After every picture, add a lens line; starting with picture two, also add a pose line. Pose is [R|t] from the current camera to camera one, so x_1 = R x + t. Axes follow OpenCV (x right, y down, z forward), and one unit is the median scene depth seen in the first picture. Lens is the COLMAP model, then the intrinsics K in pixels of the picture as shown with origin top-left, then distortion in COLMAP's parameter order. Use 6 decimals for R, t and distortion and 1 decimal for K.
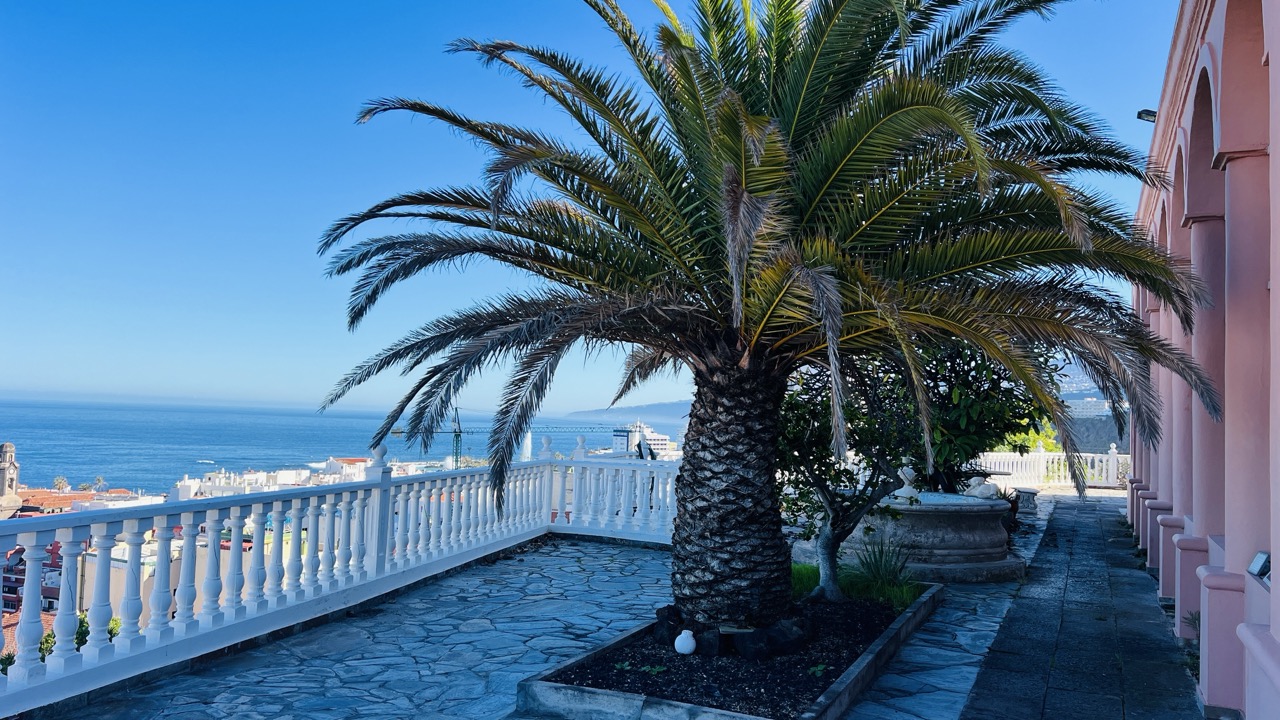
lens RADIAL K [[961.3, 0, 640.0], [0, 961.3, 360.0], [0, 0, 1]] dist [0.133146, -0.157929]
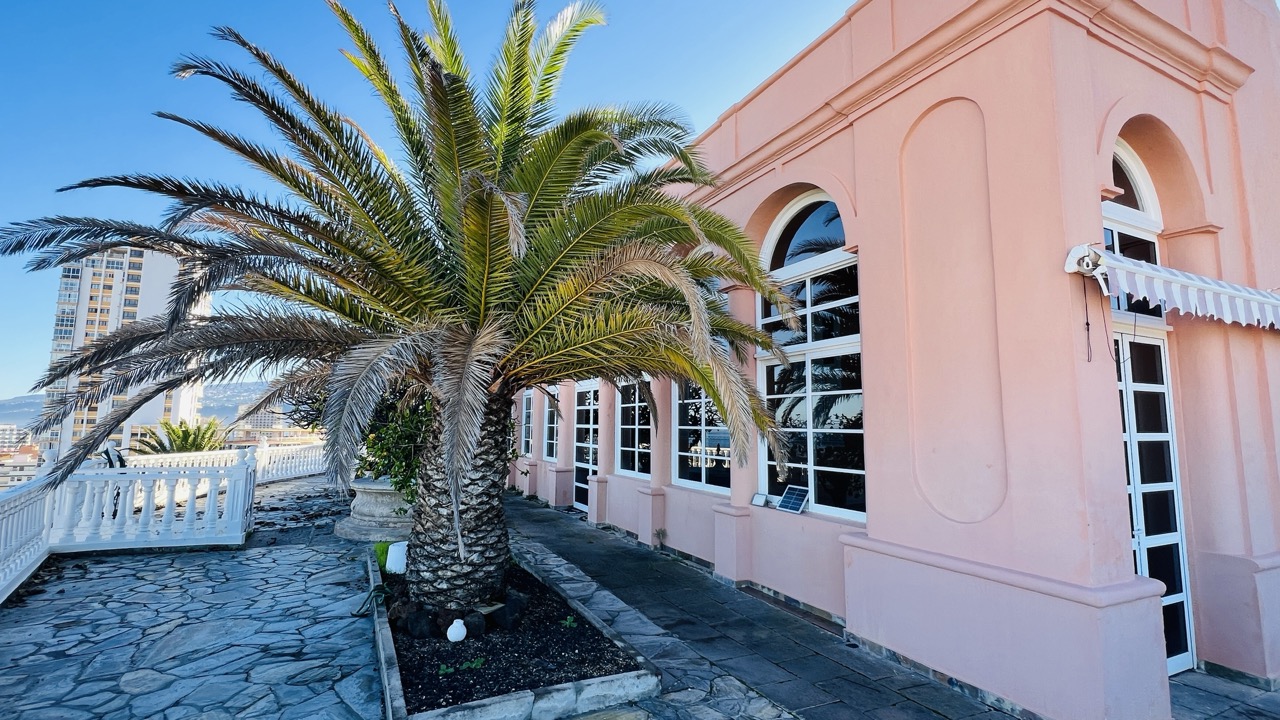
lens RADIAL K [[596.3, 0, 640.0], [0, 596.3, 360.0], [0, 0, 1]] dist [0.001507, -0.000181]
pose [[0.640220, 0.053546, 0.766323, -0.363459], [-0.030010, 0.998550, -0.044701, -0.004164], [-0.767605, 0.005621, 0.640899, 0.369149]]
